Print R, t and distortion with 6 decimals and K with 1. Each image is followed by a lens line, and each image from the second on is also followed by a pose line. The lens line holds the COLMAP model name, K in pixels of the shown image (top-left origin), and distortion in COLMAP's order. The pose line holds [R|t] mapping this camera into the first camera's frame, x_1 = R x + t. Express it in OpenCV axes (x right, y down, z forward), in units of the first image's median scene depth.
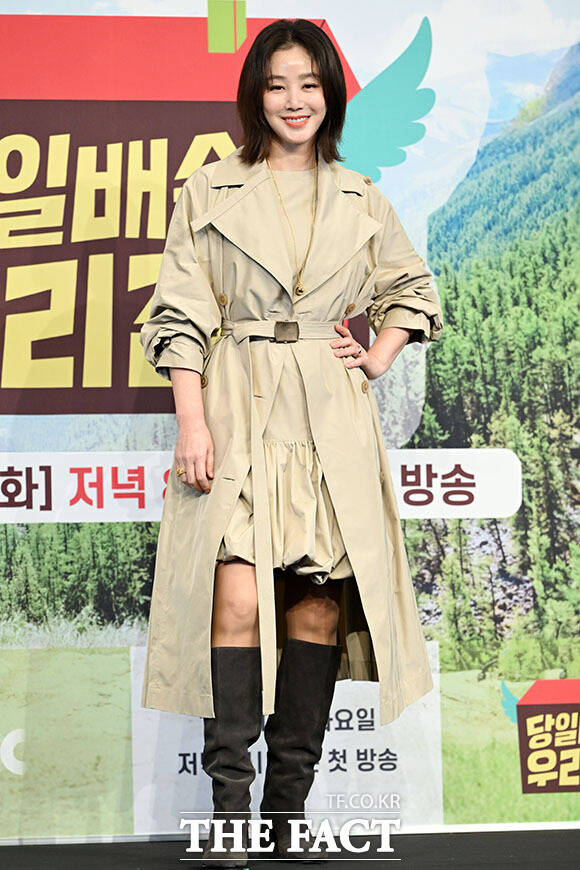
lens RADIAL K [[4802.3, 0, 293.3], [0, 4802.3, 436.5], [0, 0, 1]] dist [-0.334140, 0.000000]
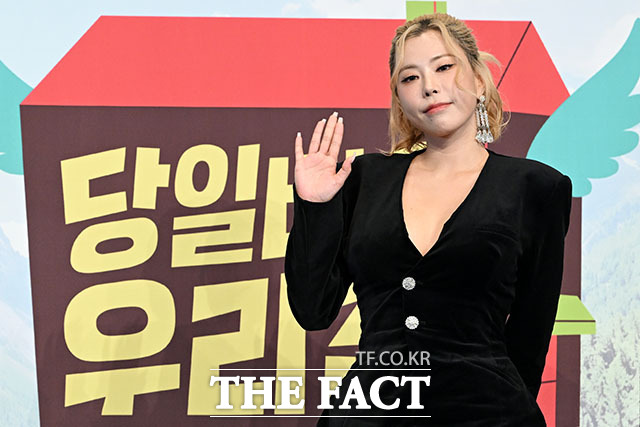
lens RADIAL K [[3824.9, 0, 314.8], [0, 3824.9, 208.2], [0, 0, 1]] dist [0.204587, 0.000000]
pose [[0.999714, -0.002243, -0.023825, -0.018005], [0.001033, 0.998715, -0.050673, -0.012586], [0.023908, 0.050634, 0.998431, 0.252240]]
